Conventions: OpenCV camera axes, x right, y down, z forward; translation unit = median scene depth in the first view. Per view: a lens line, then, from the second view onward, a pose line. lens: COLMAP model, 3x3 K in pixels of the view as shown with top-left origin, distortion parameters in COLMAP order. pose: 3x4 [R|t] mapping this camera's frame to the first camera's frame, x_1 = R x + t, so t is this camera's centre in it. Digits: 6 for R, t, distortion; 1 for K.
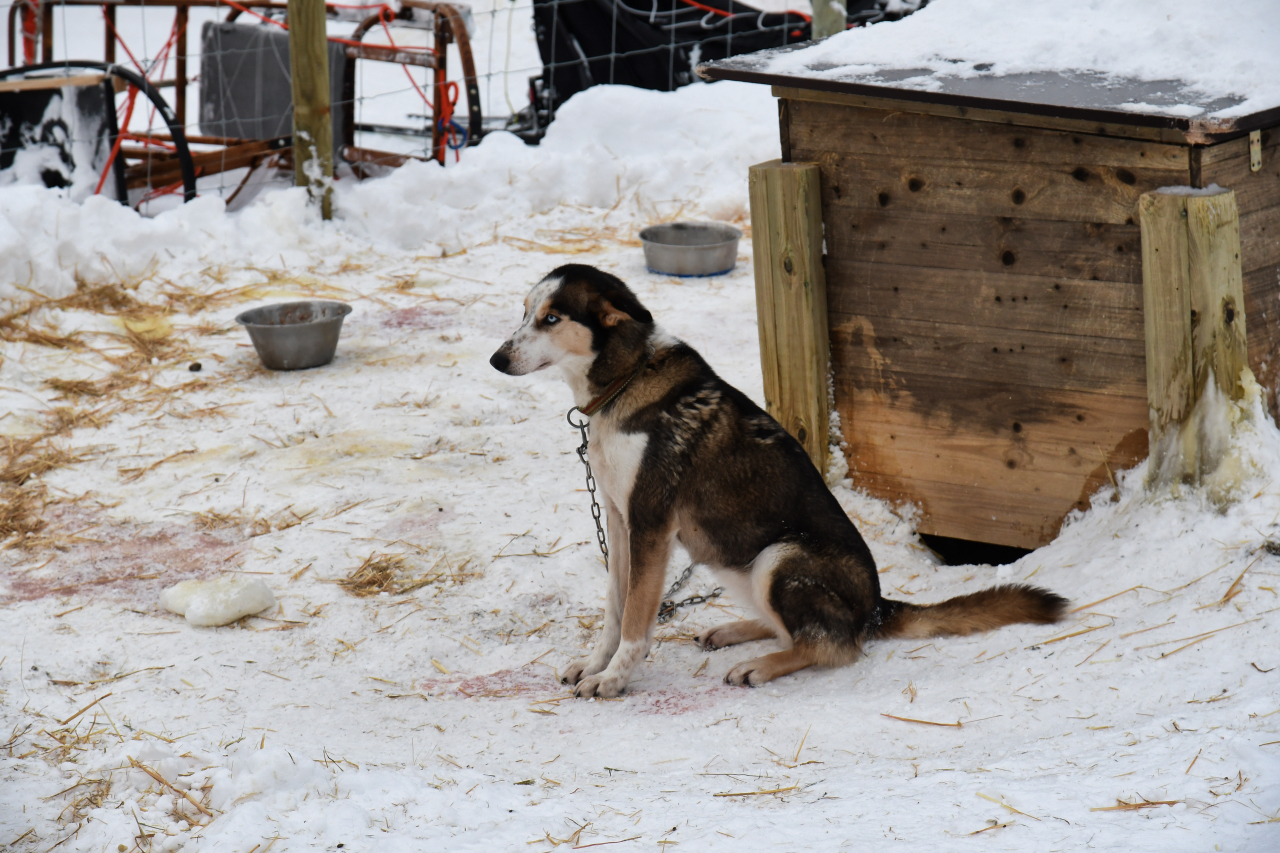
lens RADIAL K [[3801.7, 0, 640.0], [0, 3801.7, 426.5], [0, 0, 1]] dist [0.635137, 0.361536]
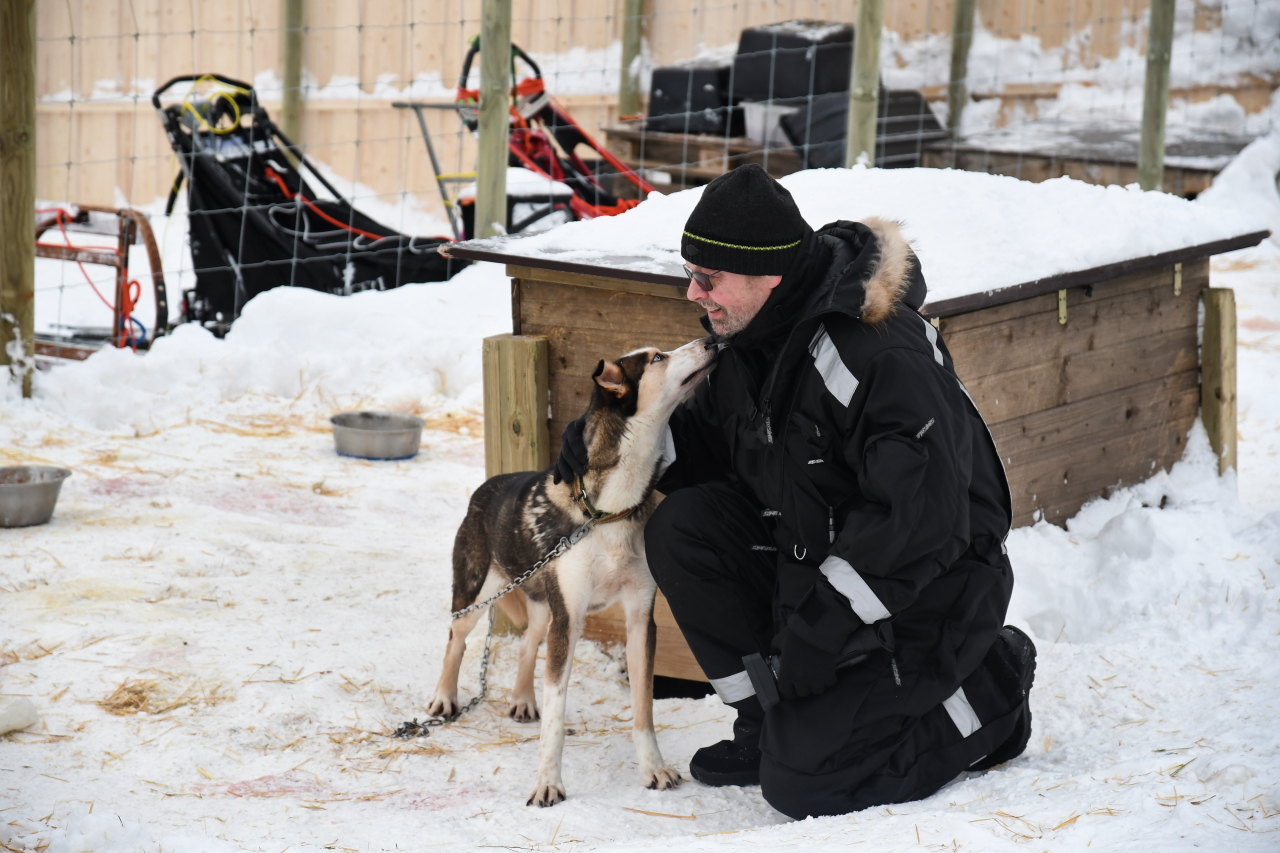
lens RADIAL K [[3801.7, 0, 640.0], [0, 3801.7, 426.5], [0, 0, 1]] dist [0.635137, 0.361536]
pose [[0.991722, 0.033806, 0.123877, -0.060194], [-0.024816, 0.996993, -0.073407, 0.036484], [-0.125986, 0.069726, 0.989579, -0.098566]]
